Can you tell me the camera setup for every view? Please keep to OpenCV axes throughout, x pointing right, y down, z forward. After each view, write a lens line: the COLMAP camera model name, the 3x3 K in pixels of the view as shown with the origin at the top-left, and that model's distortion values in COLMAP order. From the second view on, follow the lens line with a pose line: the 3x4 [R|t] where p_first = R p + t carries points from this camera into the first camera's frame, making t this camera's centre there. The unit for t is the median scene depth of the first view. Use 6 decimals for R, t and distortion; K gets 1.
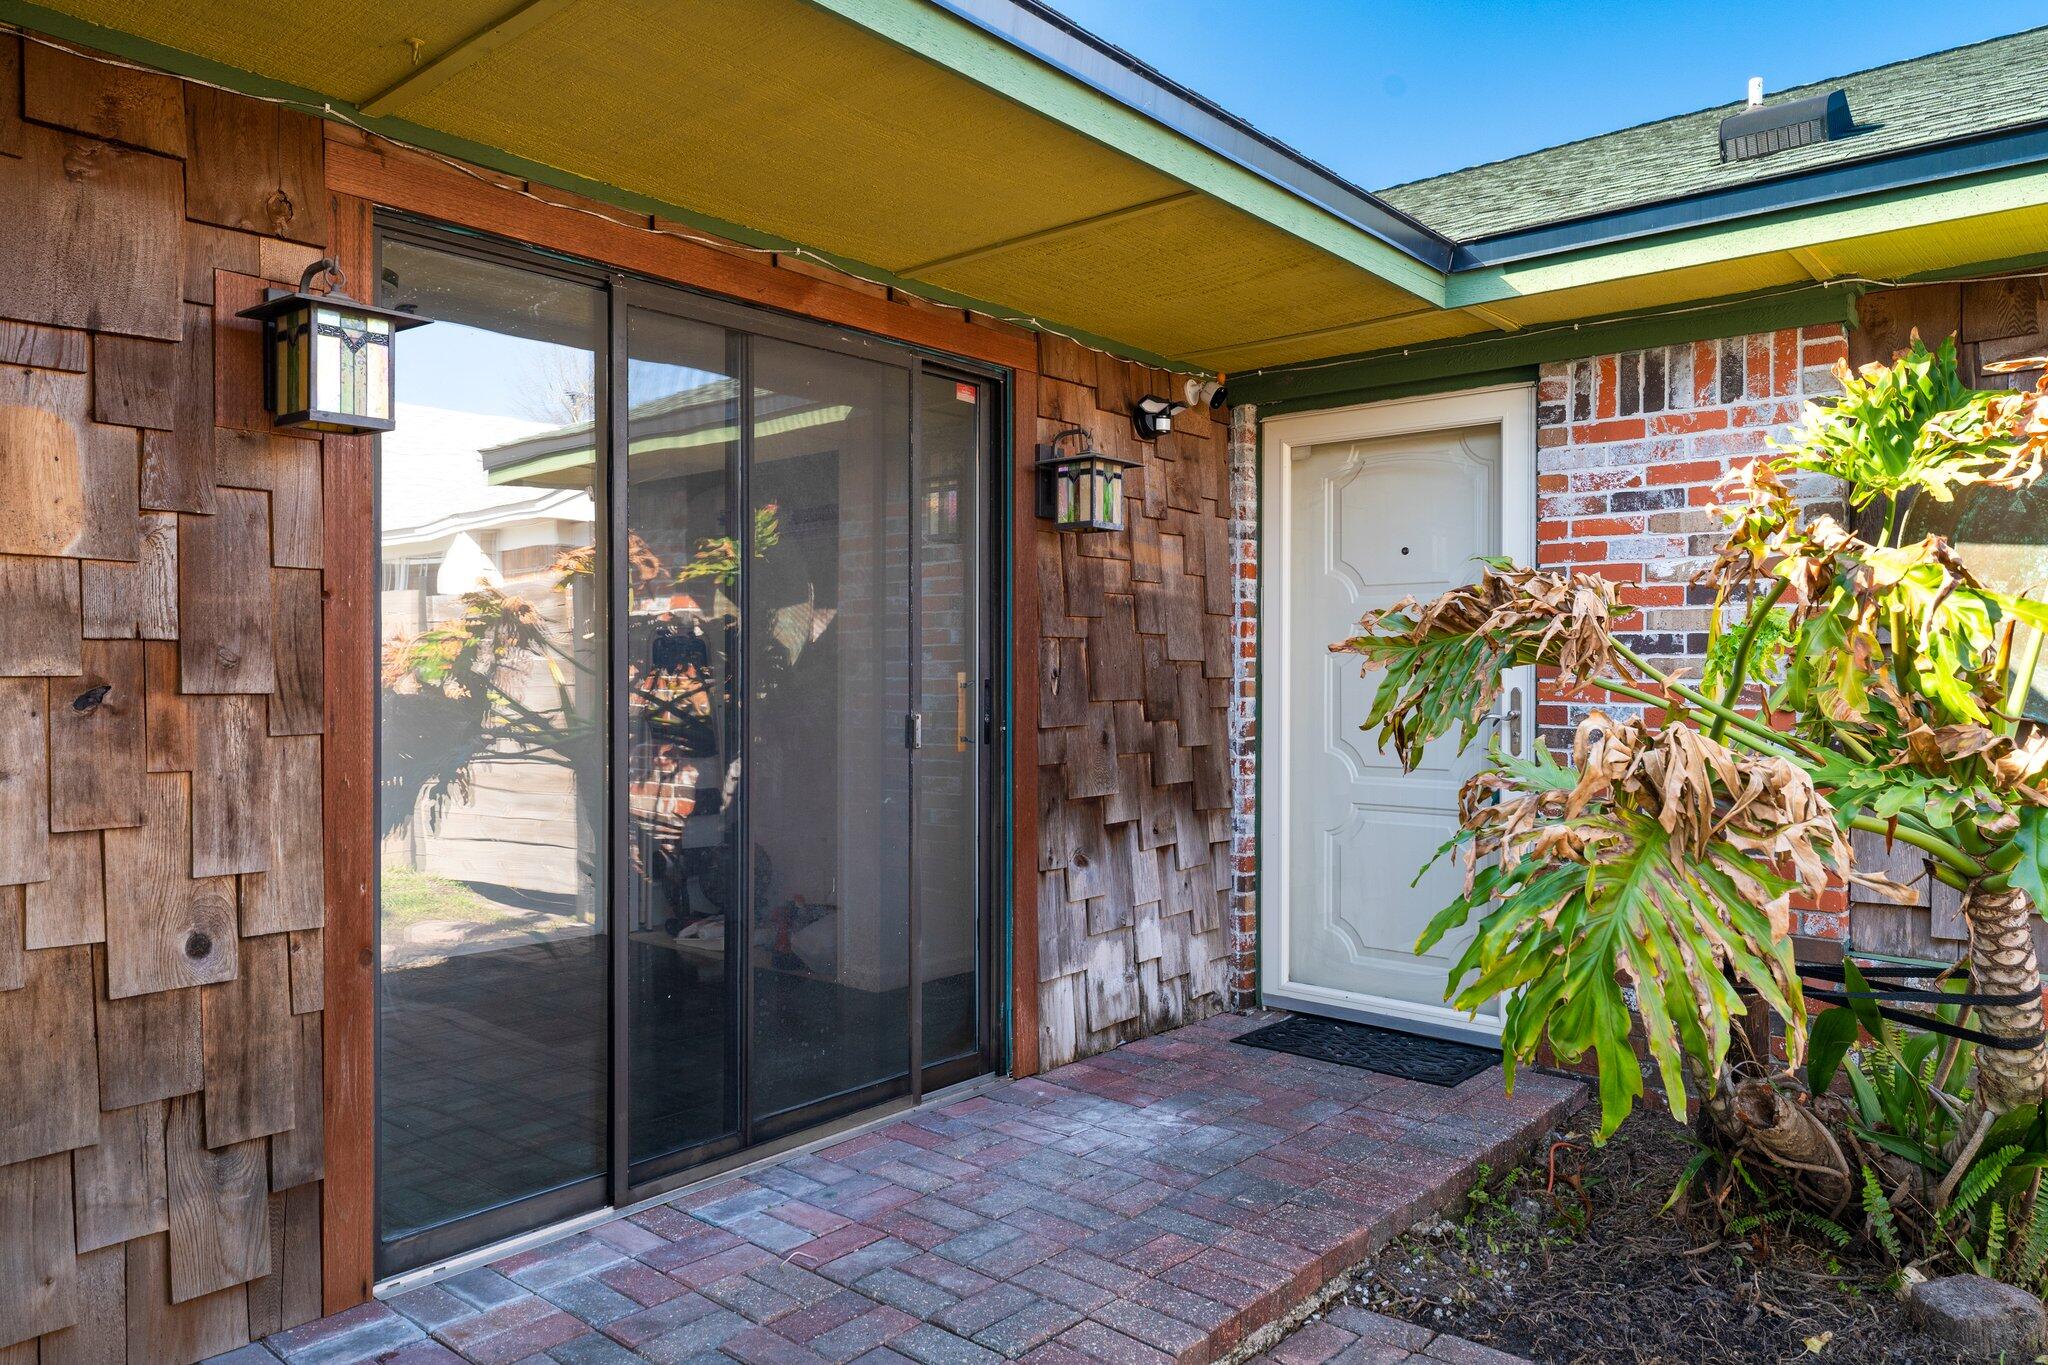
lens RADIAL K [[1336.0, 0, 1028.3], [0, 1336.0, 685.2], [0, 0, 1]] dist [0.001388, -0.000777]
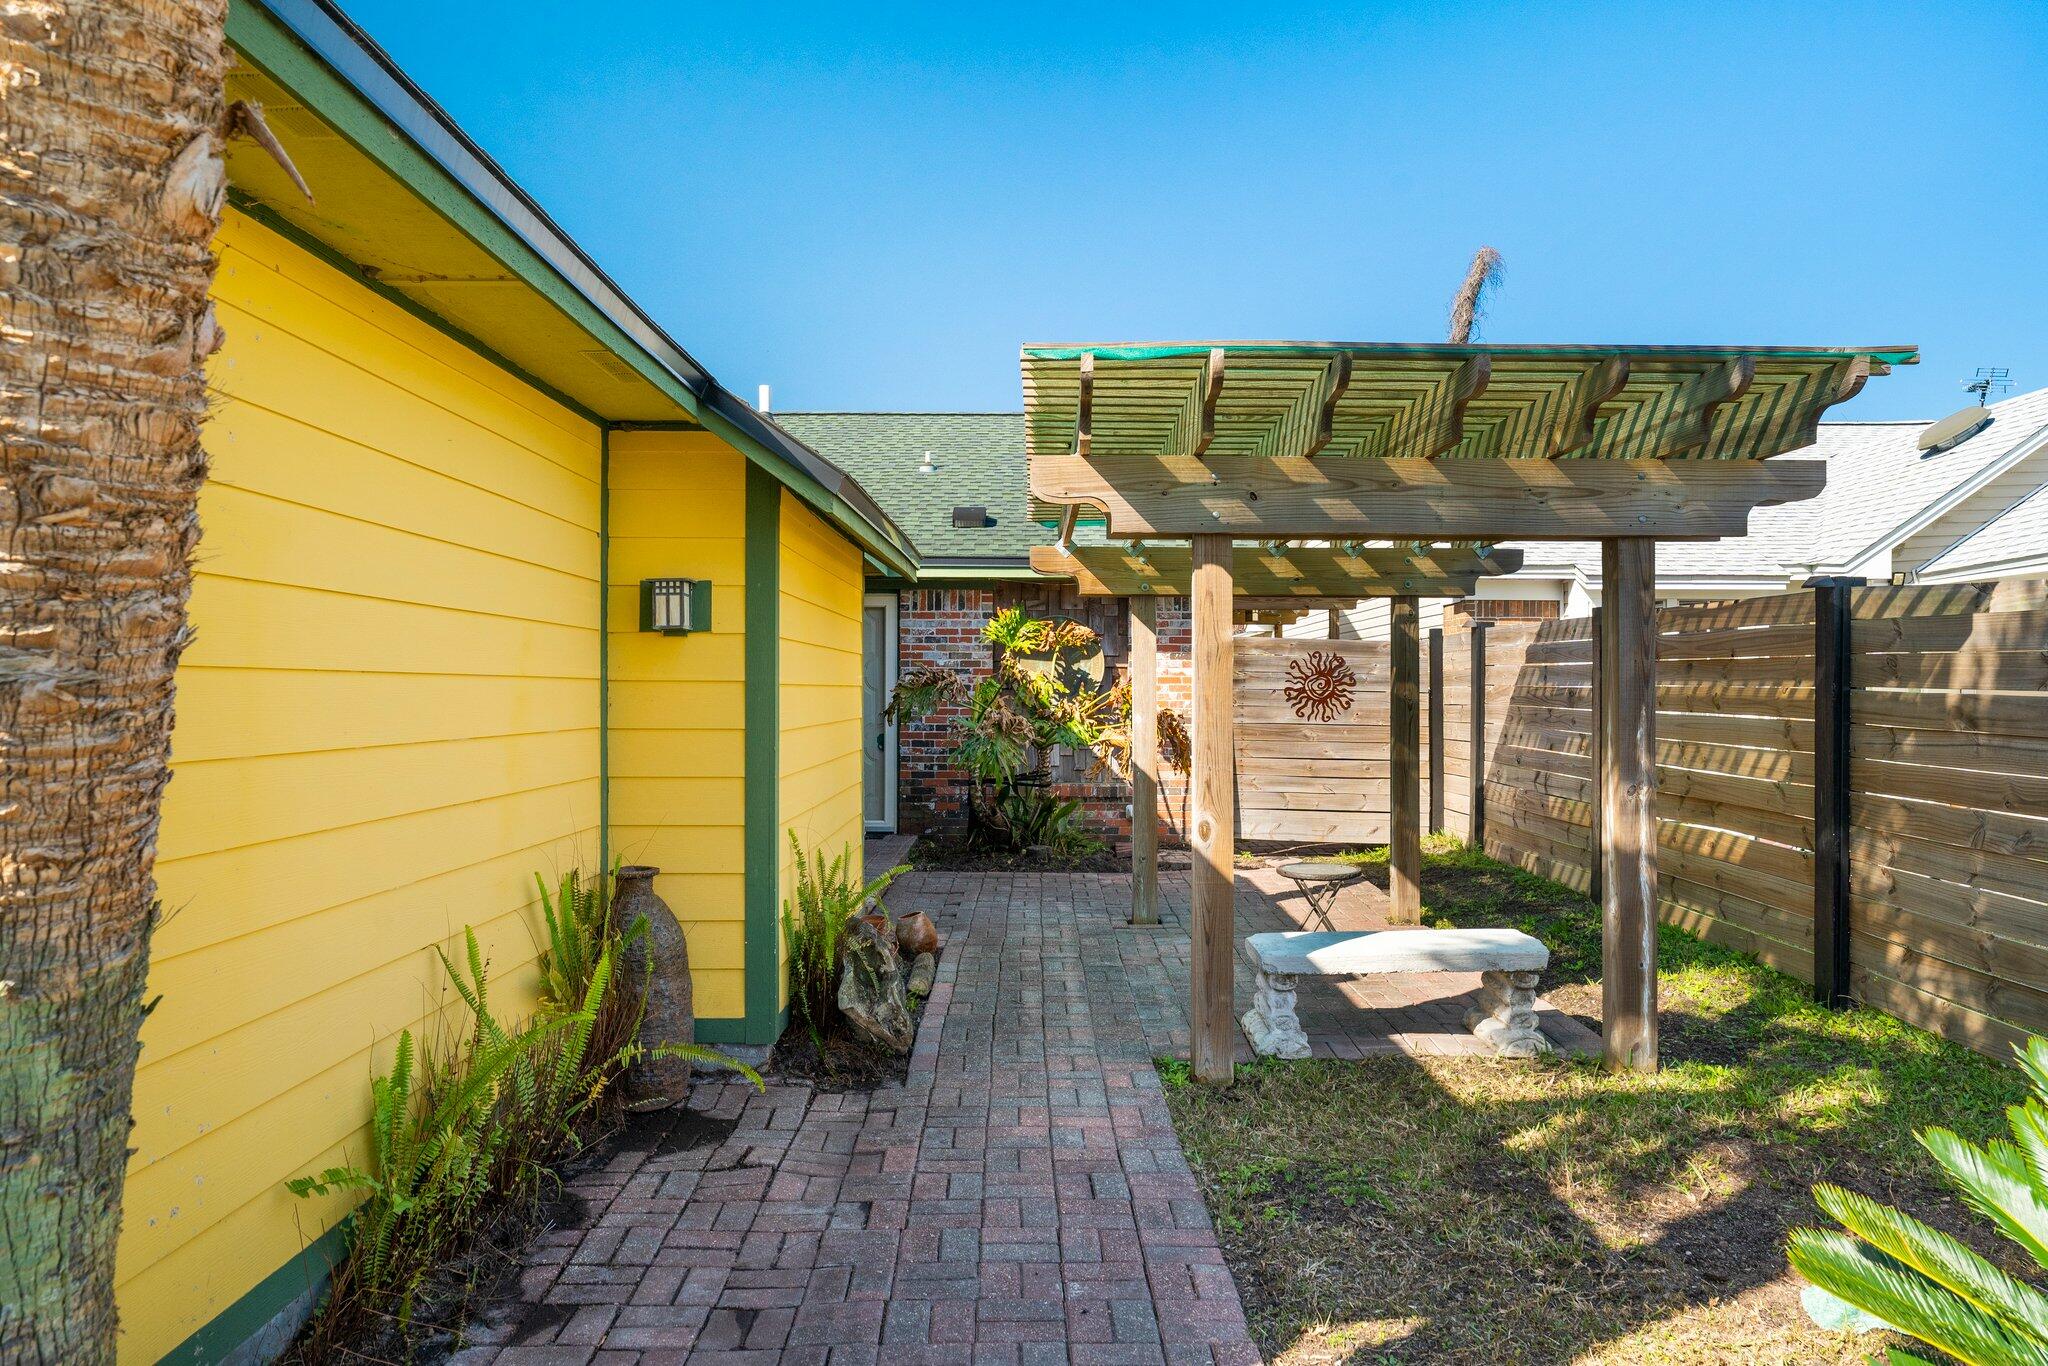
lens RADIAL K [[1336.0, 0, 1023.0], [0, 1336.0, 686.3], [0, 0, 1]] dist [0.001388, -0.000777]
pose [[0.754987, -0.000336, 0.655739, -1.361727], [0.008797, 0.999915, -0.009615, -0.003619], [-0.655680, 0.013028, 0.754926, -1.395542]]
